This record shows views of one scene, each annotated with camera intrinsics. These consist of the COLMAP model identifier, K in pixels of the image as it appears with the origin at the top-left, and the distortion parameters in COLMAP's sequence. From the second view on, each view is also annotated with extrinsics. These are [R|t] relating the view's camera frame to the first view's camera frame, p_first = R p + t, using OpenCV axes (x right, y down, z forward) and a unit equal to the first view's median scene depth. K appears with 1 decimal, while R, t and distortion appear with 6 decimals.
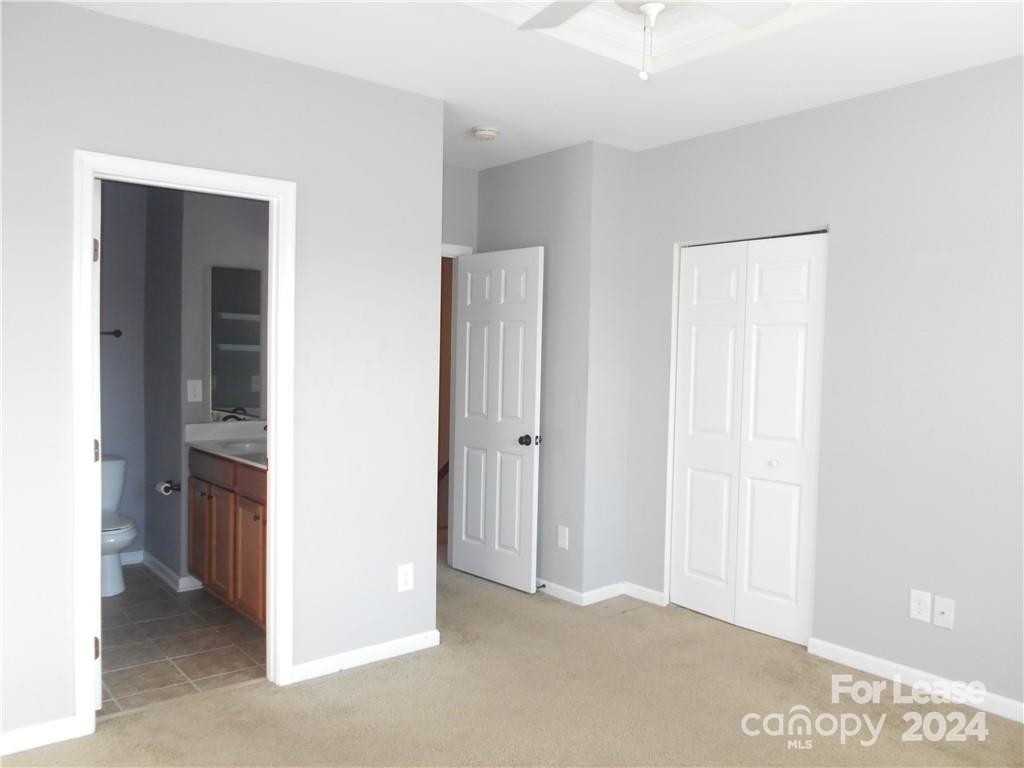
lens RADIAL K [[796.3, 0, 512.0], [0, 796.3, 384.0], [0, 0, 1]] dist [-0.078170, 0.196199]
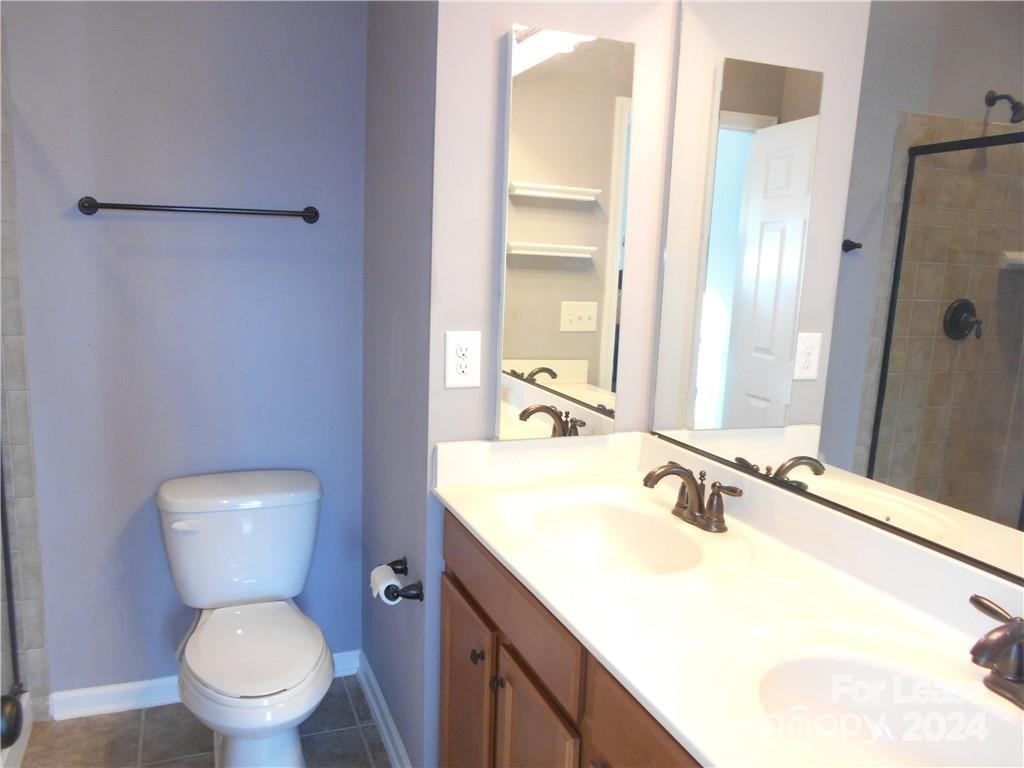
lens RADIAL K [[800.4, 0, 512.0], [0, 800.4, 384.0], [0, 0, 1]] dist [-0.082196, 0.118101]
pose [[0.952632, 0.077187, -0.294168, -0.261982], [-0.045152, 0.992433, 0.114184, -0.025661], [0.300756, -0.095493, 0.948908, 0.632095]]
